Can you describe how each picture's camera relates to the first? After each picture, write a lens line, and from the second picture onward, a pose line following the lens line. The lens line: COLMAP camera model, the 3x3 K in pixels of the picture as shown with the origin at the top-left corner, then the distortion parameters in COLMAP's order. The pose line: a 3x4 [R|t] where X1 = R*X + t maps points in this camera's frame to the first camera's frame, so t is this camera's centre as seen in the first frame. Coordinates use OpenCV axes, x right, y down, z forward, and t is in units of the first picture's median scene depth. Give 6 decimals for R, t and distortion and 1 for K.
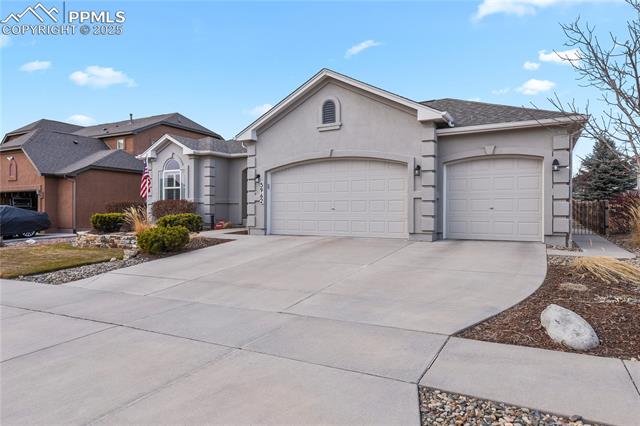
lens RADIAL K [[380.6, 0, 332.0], [0, 380.6, 210.6], [0, 0, 1]] dist [0.002197, 0.000921]
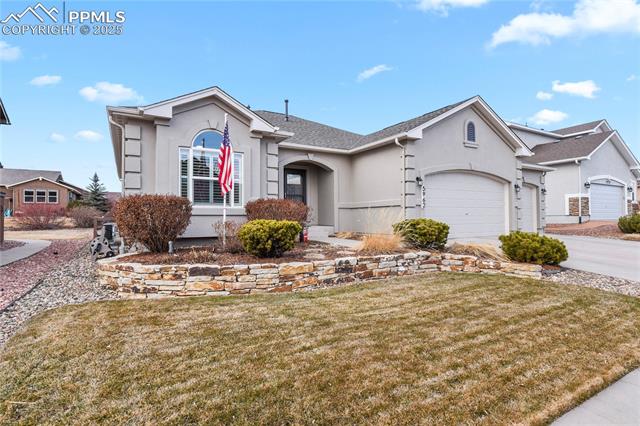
lens RADIAL K [[332.6, 0, 320.0], [0, 332.6, 213.0], [0, 0, 1]] dist [-0.001194, 0.000018]
pose [[0.536136, 0.009720, 0.844075, -1.014488], [0.005613, 0.999871, -0.015079, 0.004745], [-0.844113, 0.012822, 0.536012, 0.763388]]
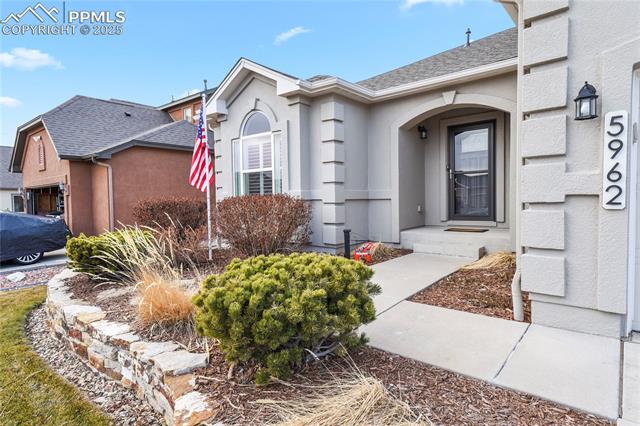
lens RADIAL K [[357.0, 0, 320.0], [0, 357.0, 213.0], [0, 0, 1]] dist [0.001582, 0.000205]
pose [[0.973497, -0.008229, -0.228551, -0.306046], [0.016923, 0.999205, 0.036108, -0.025277], [0.228072, -0.039019, 0.972862, 0.737802]]
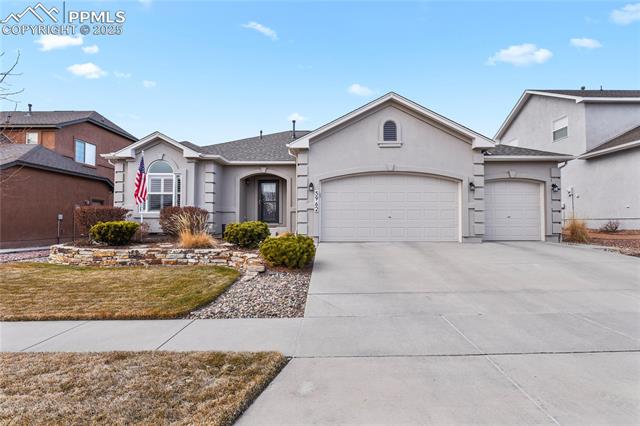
lens RADIAL K [[305.4, 0, 320.0], [0, 305.4, 213.0], [0, 0, 1]] dist [-0.012272, -0.000472]
pose [[0.893319, 0.011960, 0.449265, -0.535713], [-0.000022, 0.999647, -0.026568, 0.006650], [-0.449424, 0.023724, 0.893003, 0.265900]]
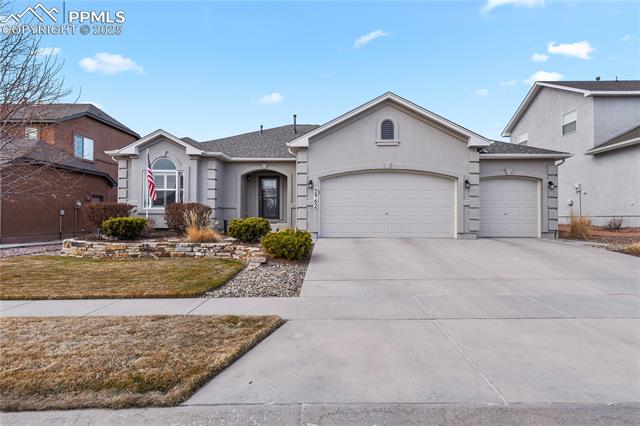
lens RADIAL K [[332.6, 0, 320.0], [0, 332.6, 213.0], [0, 0, 1]] dist [-0.001194, 0.000018]
pose [[0.899282, 0.008403, 0.437289, -0.568738], [-0.003113, 0.999913, -0.012813, 0.006362], [-0.437359, 0.010161, 0.899230, 0.167144]]
